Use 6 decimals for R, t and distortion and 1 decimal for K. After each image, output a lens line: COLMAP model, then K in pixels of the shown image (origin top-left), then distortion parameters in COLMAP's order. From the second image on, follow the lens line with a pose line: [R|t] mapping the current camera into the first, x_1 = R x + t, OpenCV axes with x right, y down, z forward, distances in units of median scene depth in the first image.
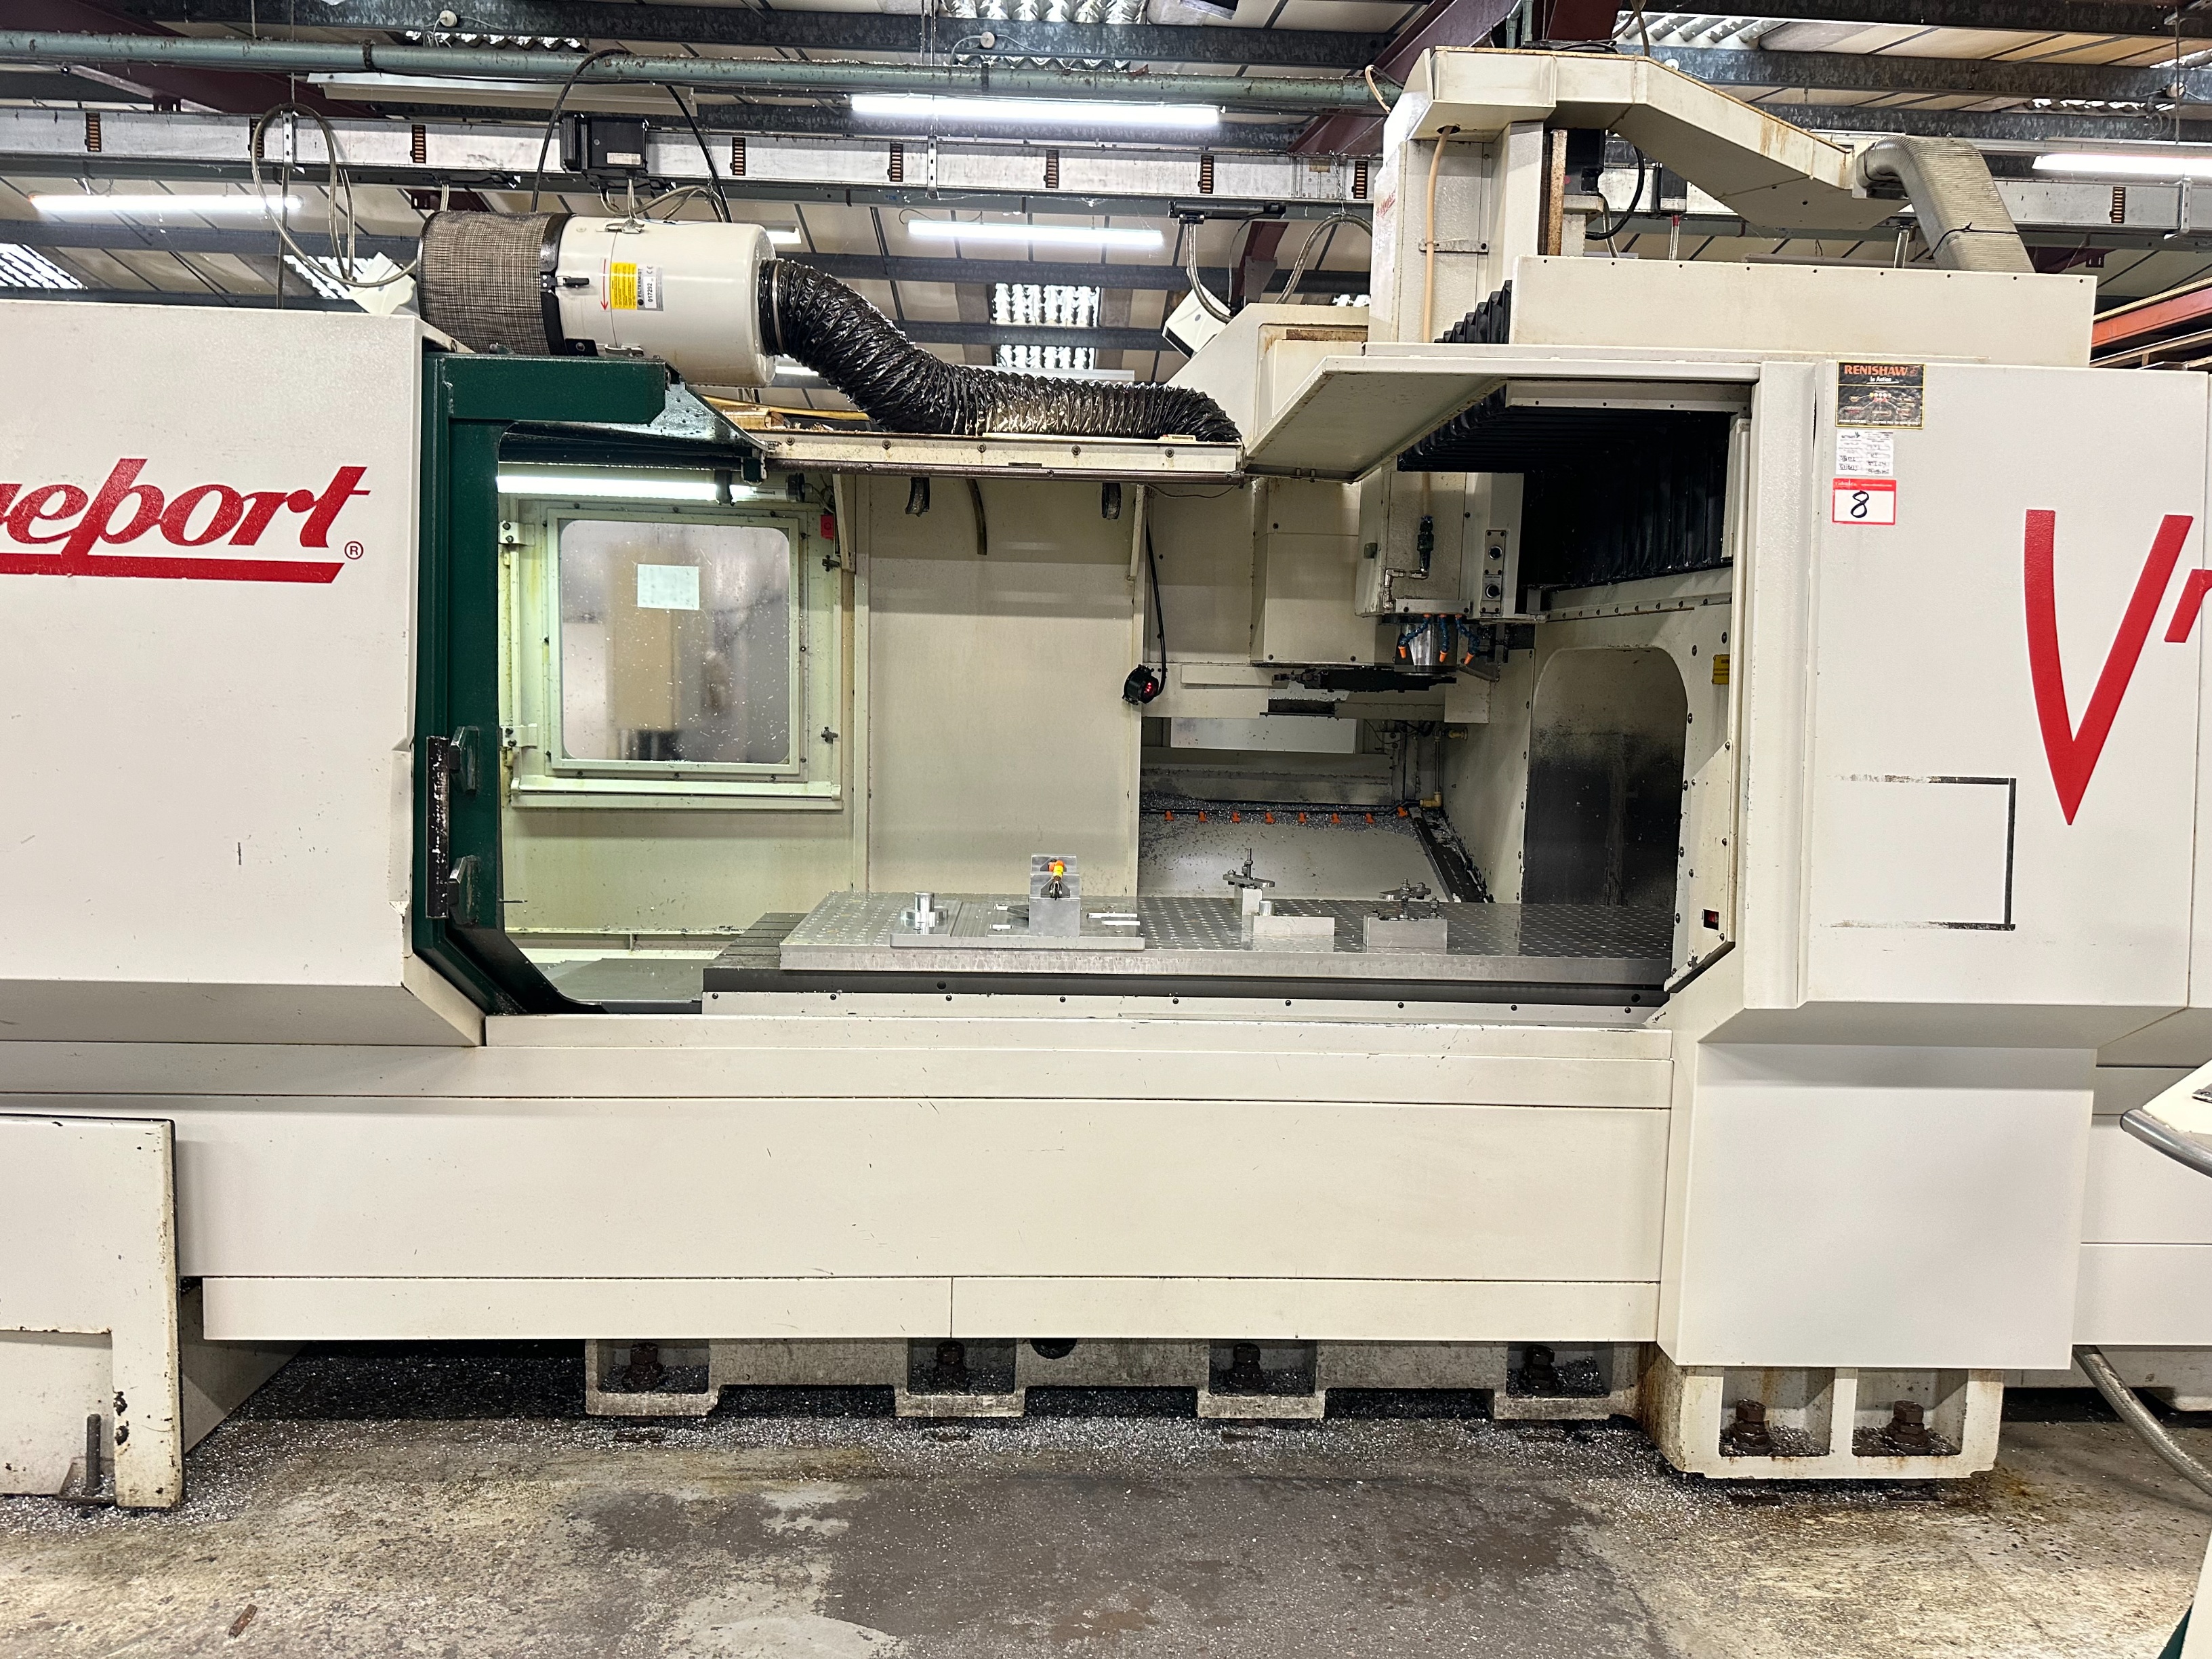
lens RADIAL K [[1560.1, 0, 1111.4], [0, 1560.1, 811.6], [0, 0, 1]] dist [0.044408, -0.057320]
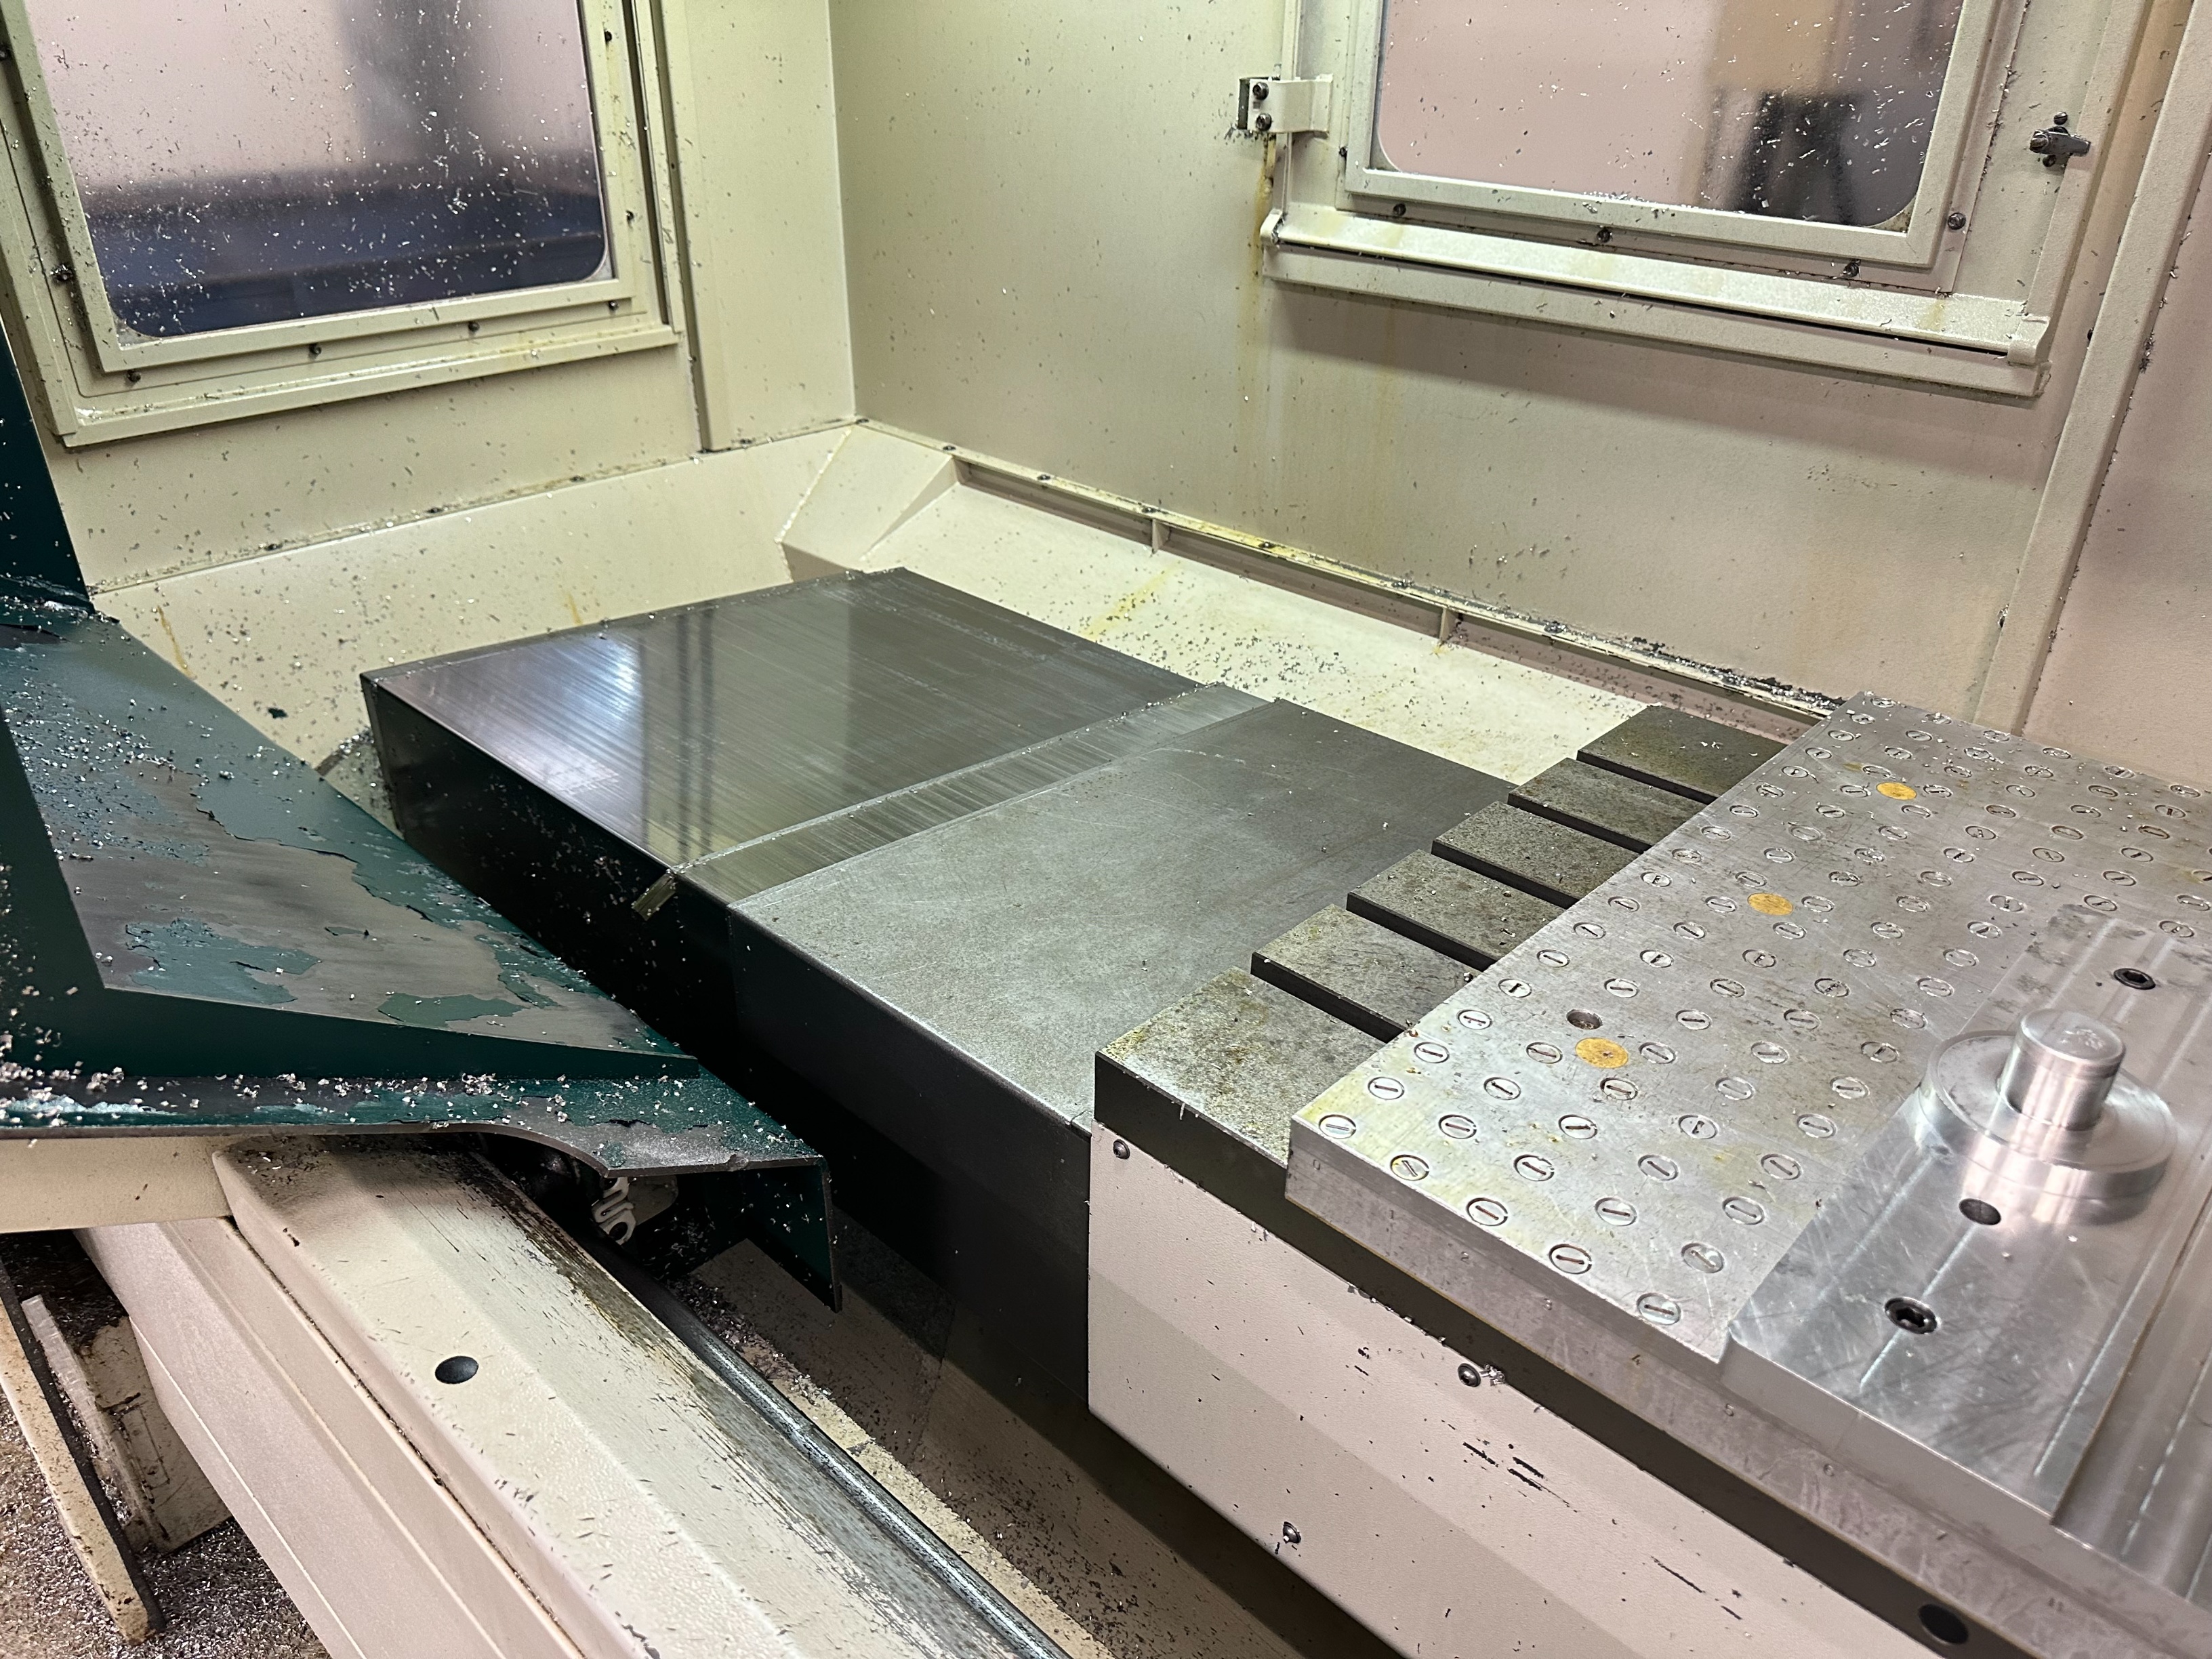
lens RADIAL K [[1560.1, 0, 1140.0], [0, 1560.1, 833.6], [0, 0, 1]] dist [0.044408, -0.057320]
pose [[0.704057, 0.335146, -0.626084, -0.081946], [-0.065884, 0.908655, 0.412318, -0.049039], [0.707081, -0.249046, 0.661825, 0.751900]]
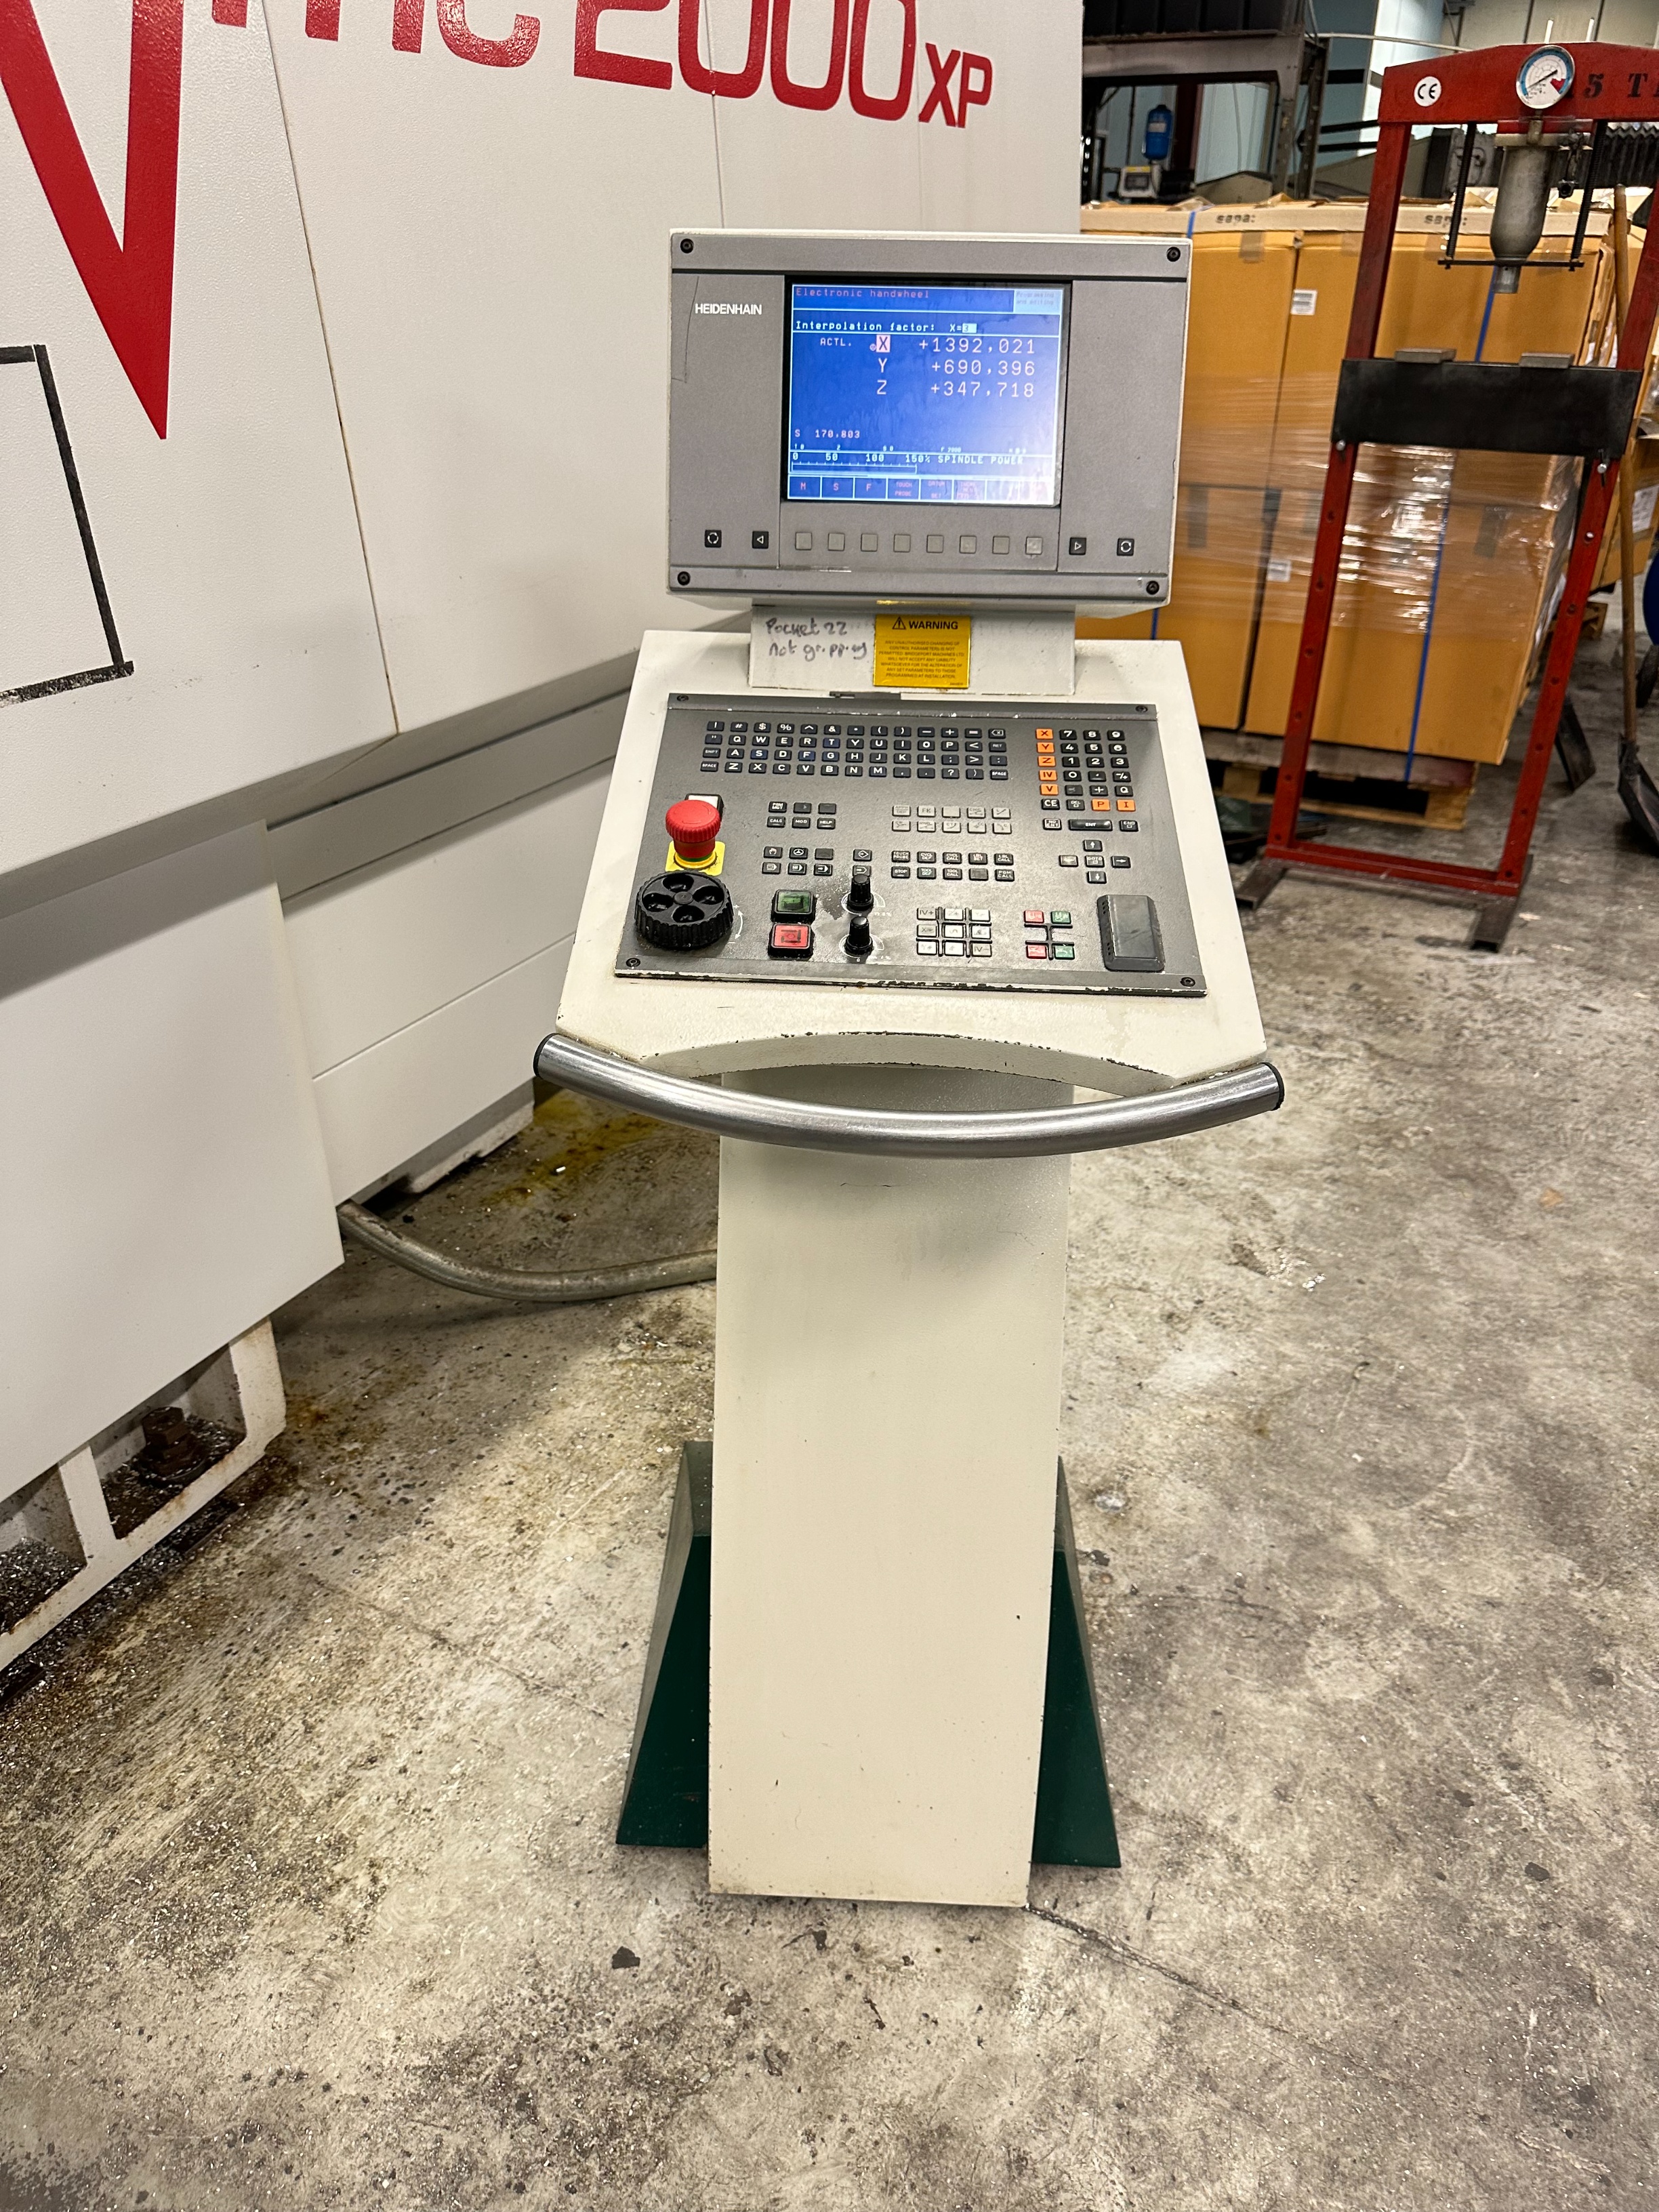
lens RADIAL K [[1560.1, 0, 812.4], [0, 1560.1, 1116.7], [0, 0, 1]] dist [0.044408, -0.057320]
pose [[0.499949, -0.440290, 0.745785, 0.175040], [0.088756, 0.882643, 0.461588, -0.010473], [-0.861495, -0.164578, 0.480355, 0.395418]]
